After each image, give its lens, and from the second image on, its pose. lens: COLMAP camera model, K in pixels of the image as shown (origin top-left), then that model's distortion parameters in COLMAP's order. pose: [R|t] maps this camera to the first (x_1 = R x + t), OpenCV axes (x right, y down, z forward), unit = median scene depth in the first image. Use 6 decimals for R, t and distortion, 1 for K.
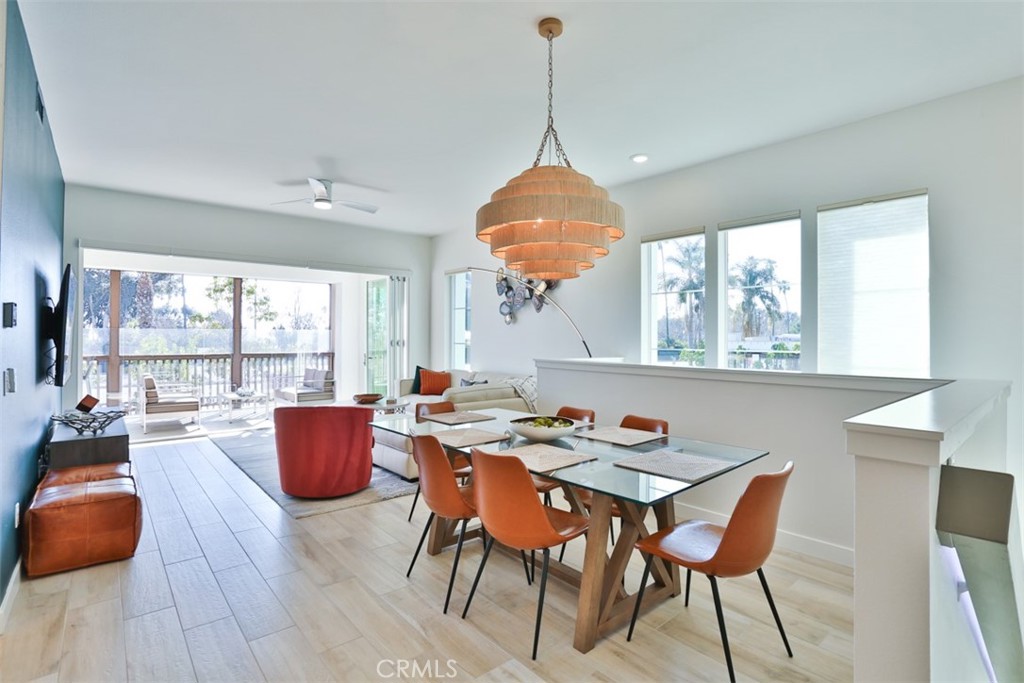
lens RADIAL K [[496.0, 0, 520.4], [0, 496.0, 337.0], [0, 0, 1]] dist [-0.075626, 0.031290]
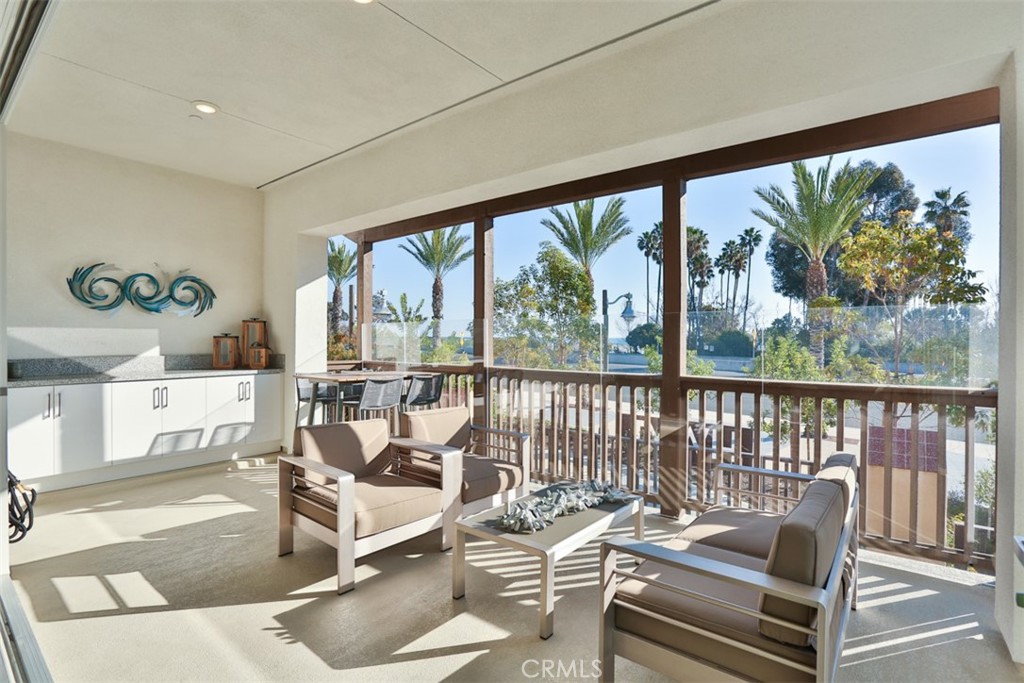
lens RADIAL K [[496.0, 0, 520.4], [0, 496.0, 337.0], [0, 0, 1]] dist [-0.075626, 0.031290]
pose [[0.194038, -0.002632, -0.980990, -0.262776], [-0.004058, 0.999986, -0.003485, 0.005832], [0.980986, 0.004657, 0.194025, 0.937574]]
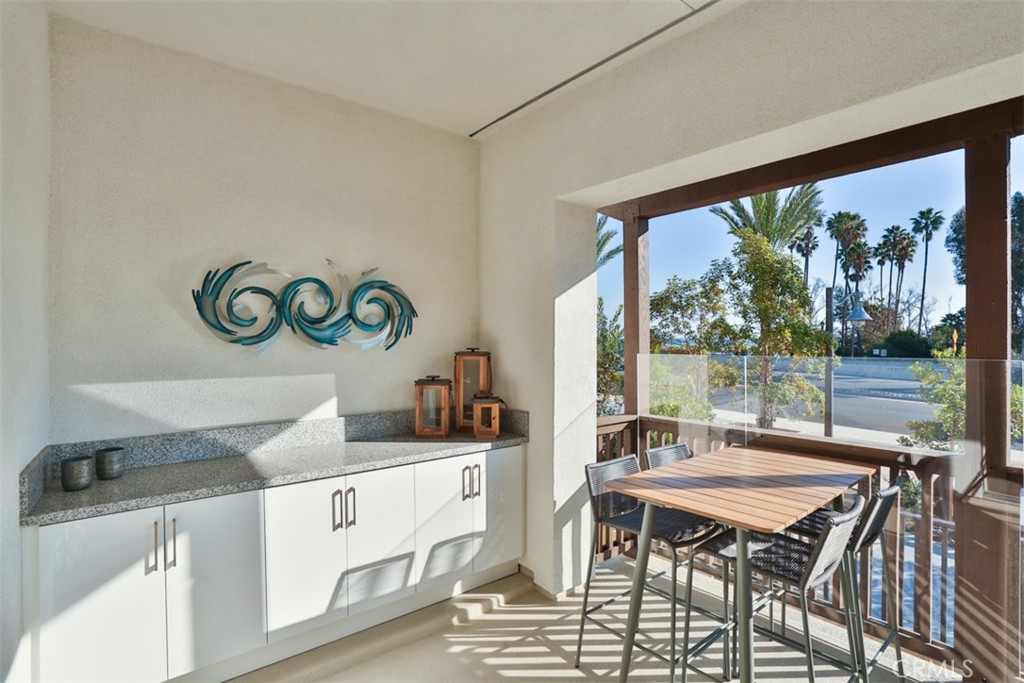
lens RADIAL K [[501.9, 0, 526.5], [0, 501.9, 338.8], [0, 0, 1]] dist [-0.097001, 0.062860]
pose [[-0.018533, -0.002033, -0.999826, -0.577670], [0.002282, 0.999995, -0.002076, -0.027658], [0.999826, -0.002320, -0.018528, 0.759329]]
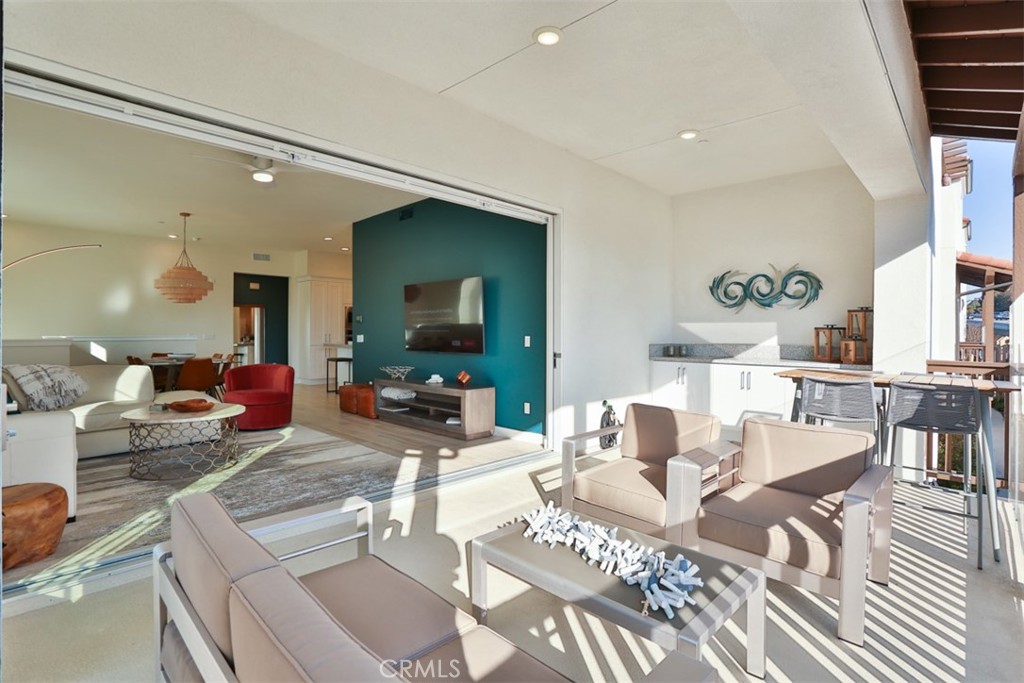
lens RADIAL K [[496.0, 0, 520.4], [0, 496.0, 337.0], [0, 0, 1]] dist [-0.075626, 0.031290]
pose [[-0.995609, -0.006575, -0.093381, -0.518103], [-0.007545, 0.999921, 0.010041, 0.012932], [0.093307, 0.010701, -0.995580, 1.259264]]
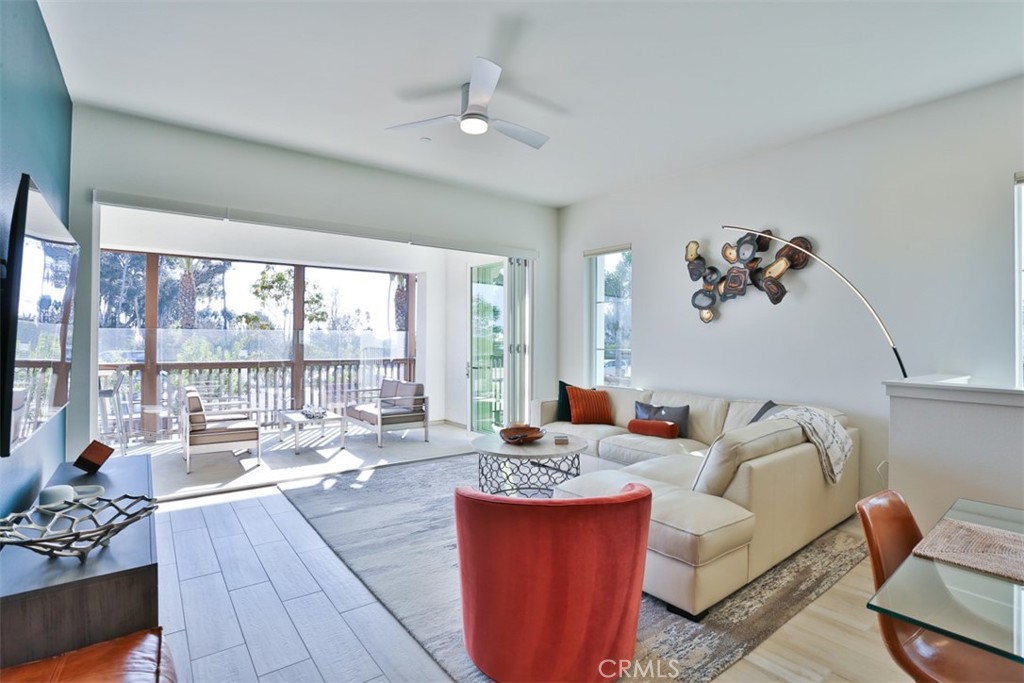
lens RADIAL K [[497.6, 0, 518.9], [0, 497.6, 338.8], [0, 0, 1]] dist [-0.080409, 0.034407]
pose [[0.998059, 0.001761, -0.062245, -0.200285], [-0.001879, 0.999997, -0.001843, -0.001105], [0.062241, 0.001956, 0.998059, 0.252754]]
